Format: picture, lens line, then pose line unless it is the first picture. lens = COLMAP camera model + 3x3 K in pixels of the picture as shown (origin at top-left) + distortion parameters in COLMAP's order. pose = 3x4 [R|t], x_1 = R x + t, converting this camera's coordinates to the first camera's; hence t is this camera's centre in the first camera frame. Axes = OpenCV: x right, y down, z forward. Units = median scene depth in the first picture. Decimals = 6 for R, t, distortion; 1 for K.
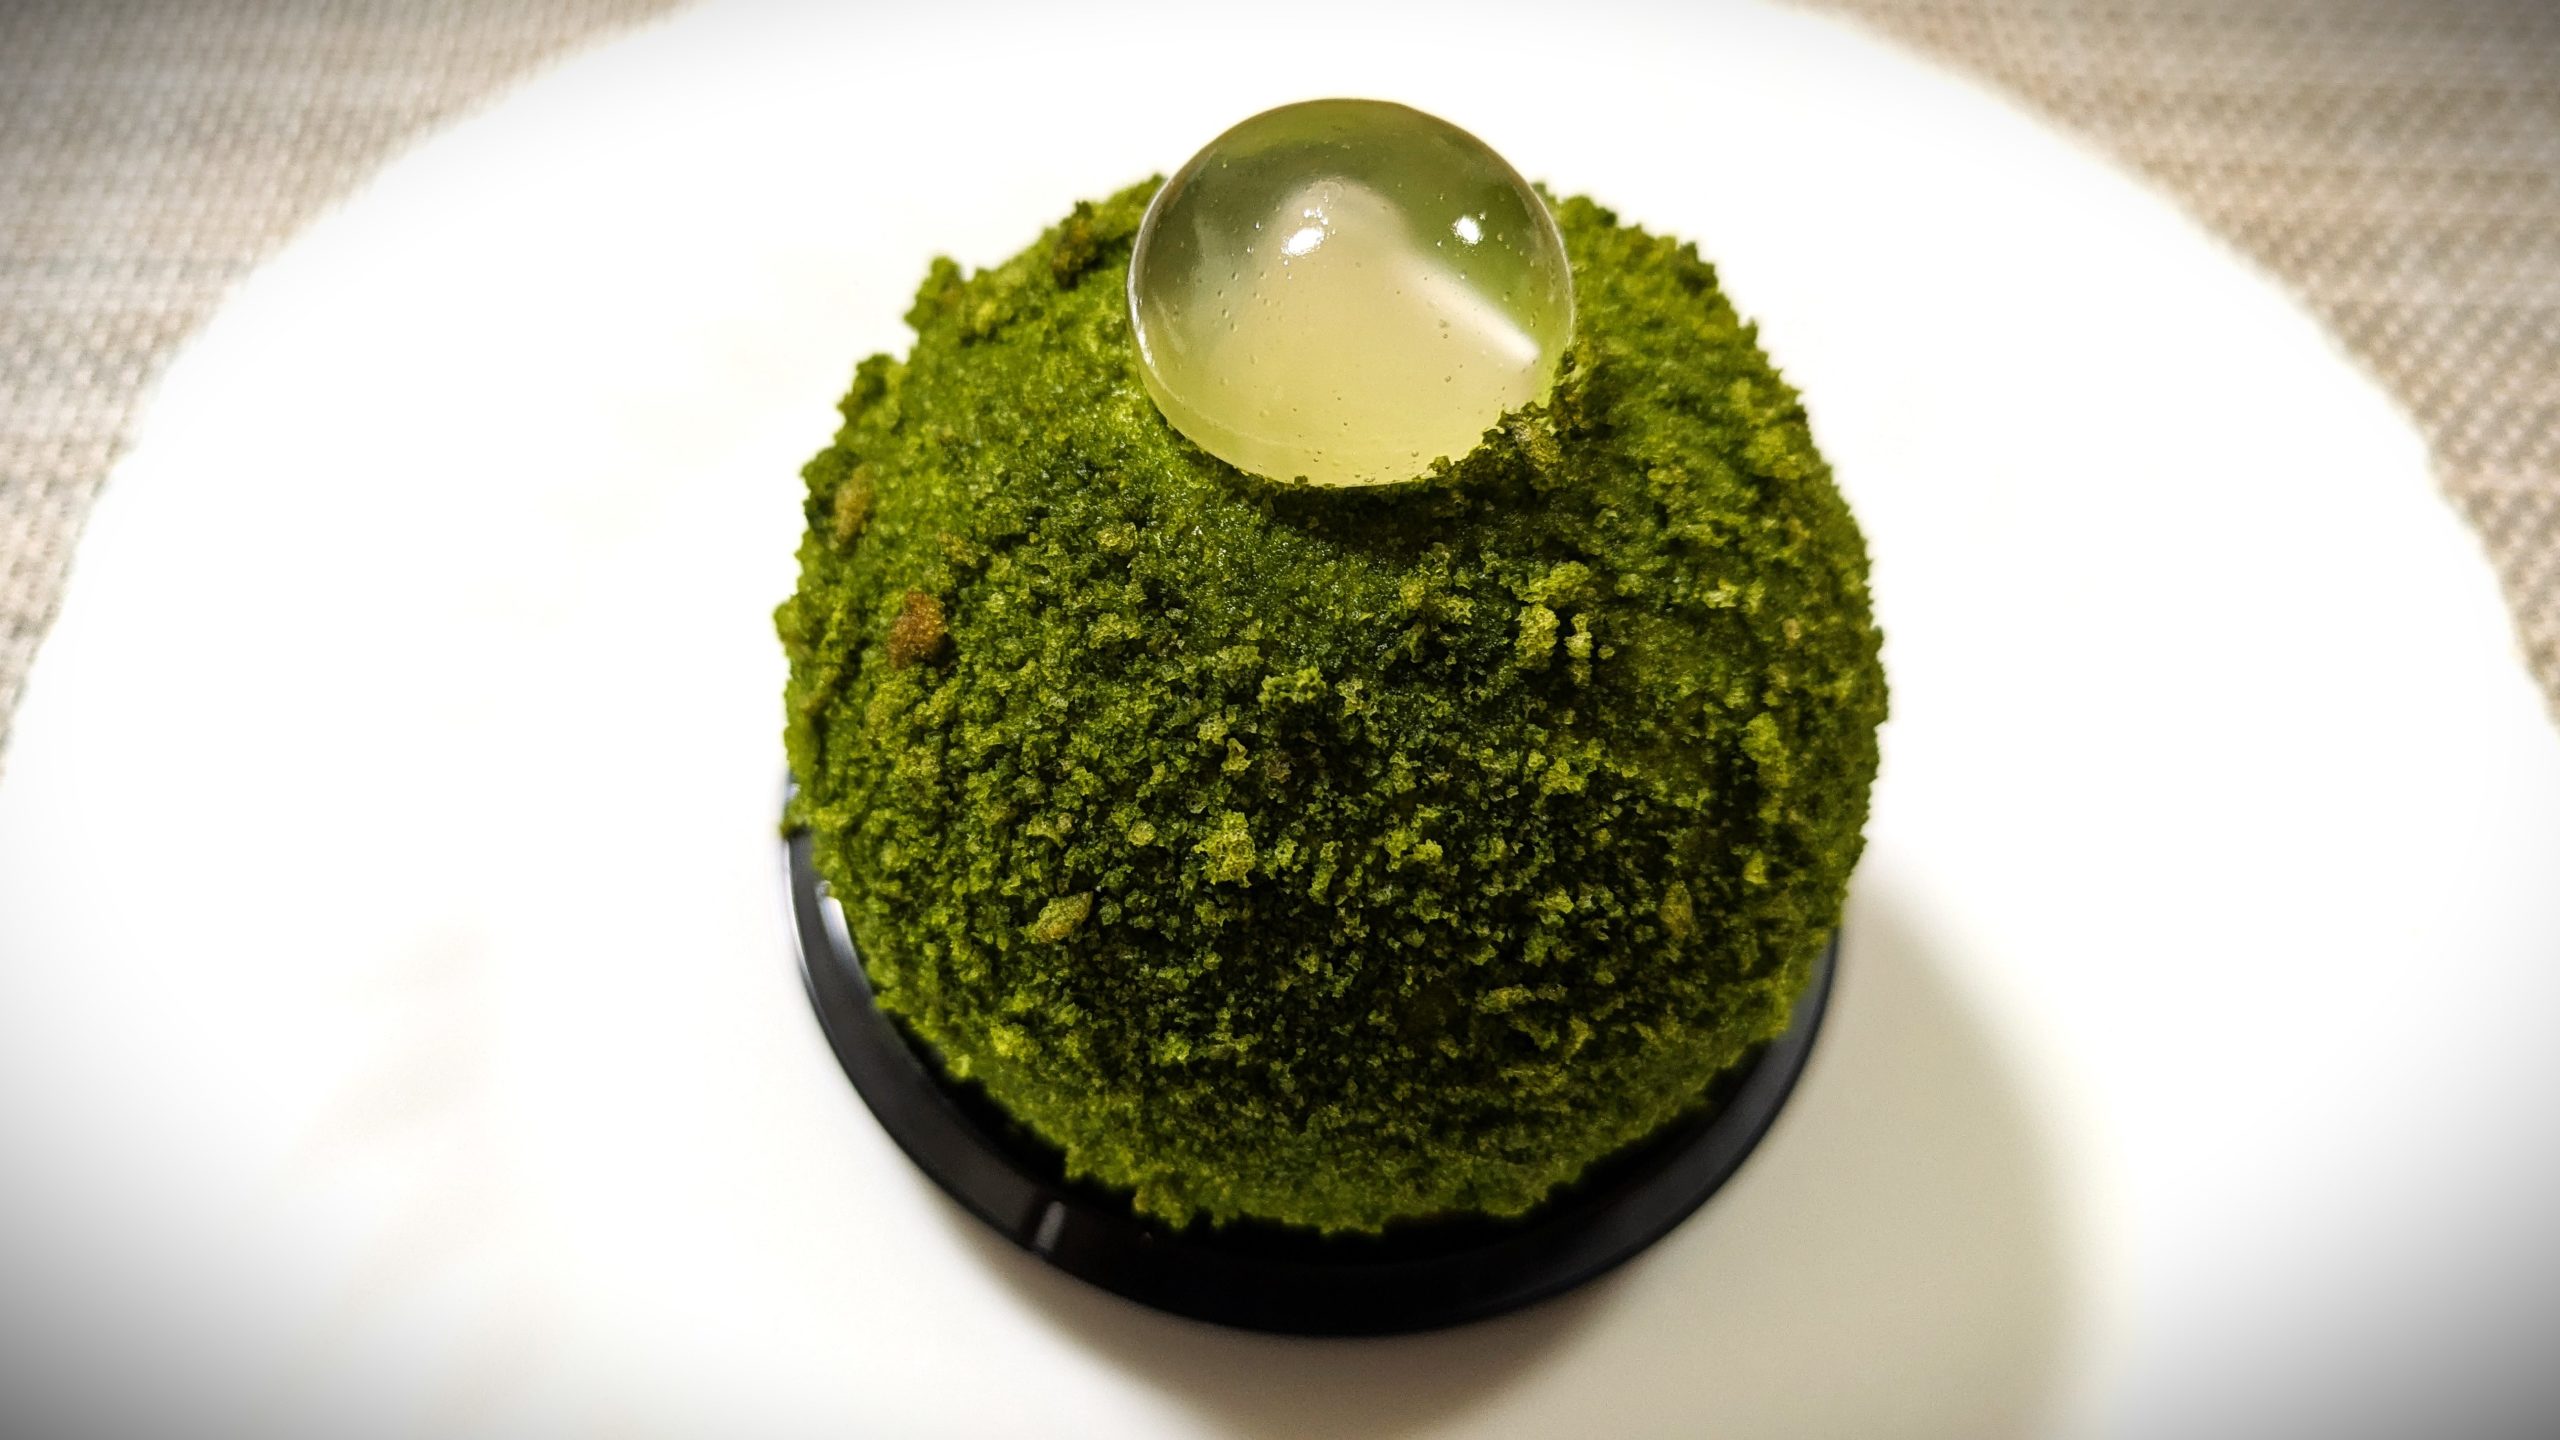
lens RADIAL K [[2156.9, 0, 1280.0], [0, 2156.9, 720.0], [0, 0, 1]] dist [-0.077404, 0.126327]
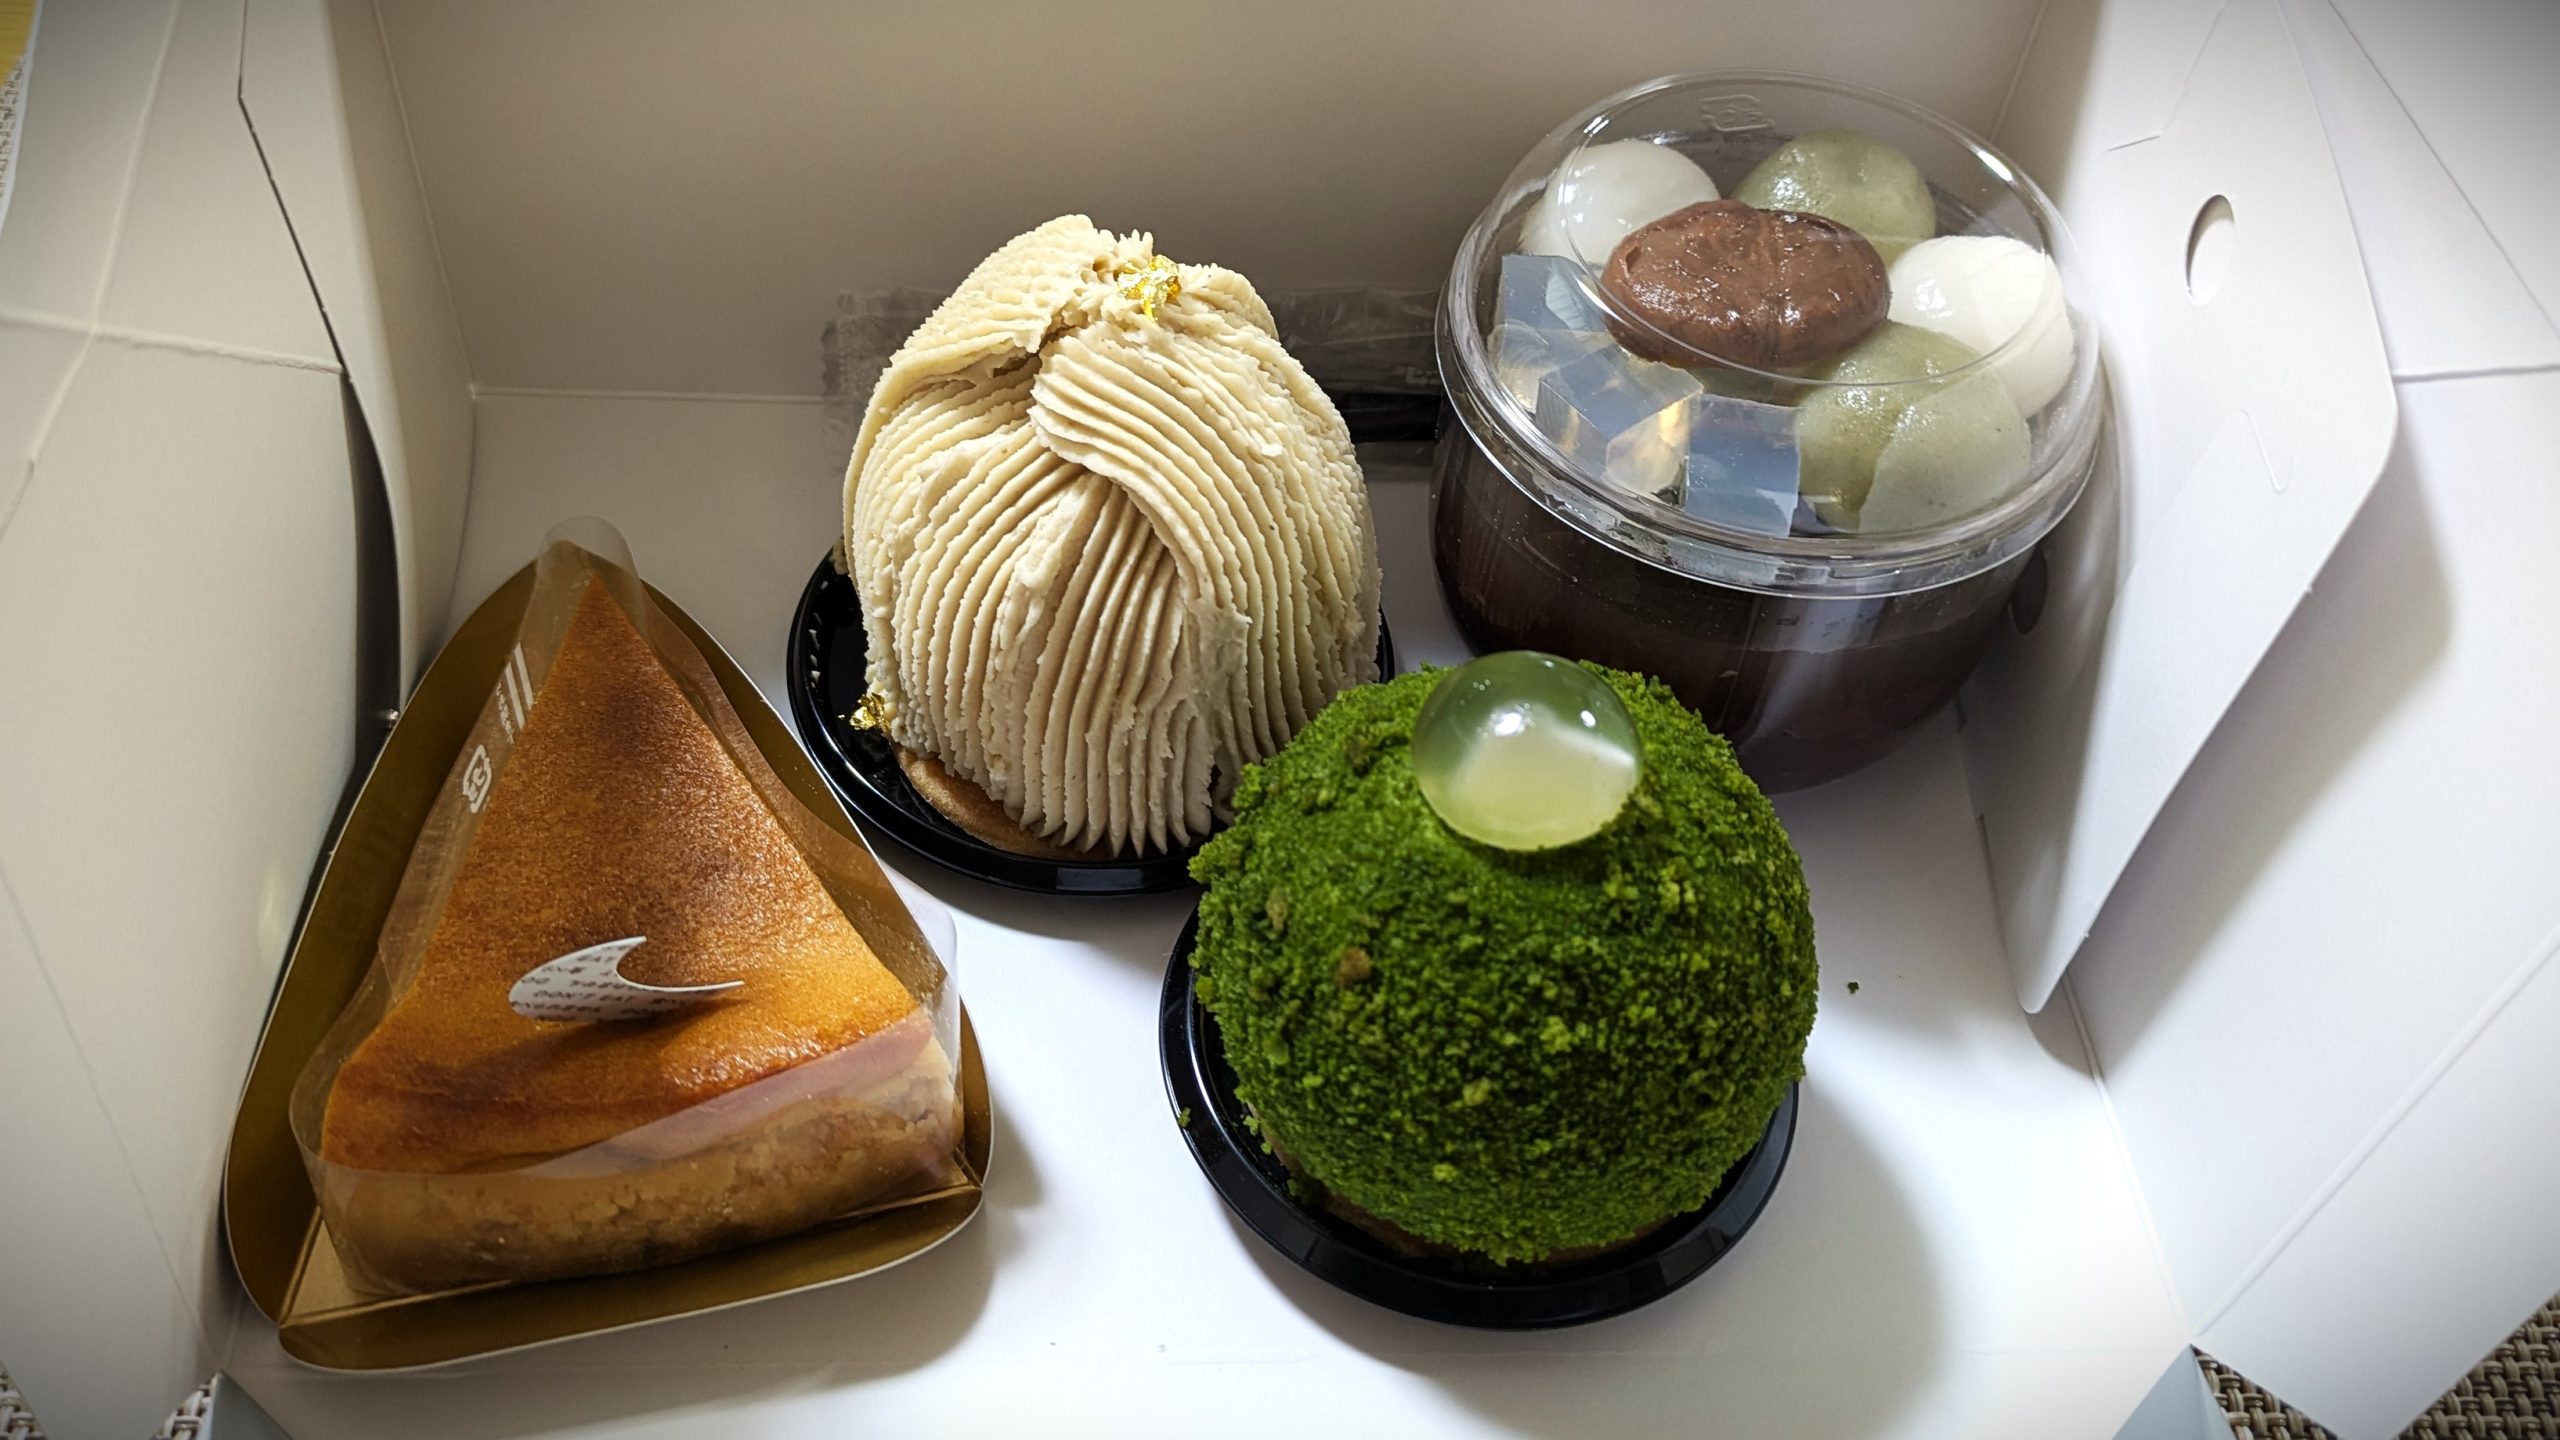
lens RADIAL K [[2156.9, 0, 1280.0], [0, 2156.9, 720.0], [0, 0, 1]] dist [-0.077404, 0.126327]
pose [[0.957426, -0.204317, 0.203936, -0.595382], [0.231315, 0.965632, -0.118525, -0.043660], [-0.172711, 0.160652, 0.971783, -0.908281]]
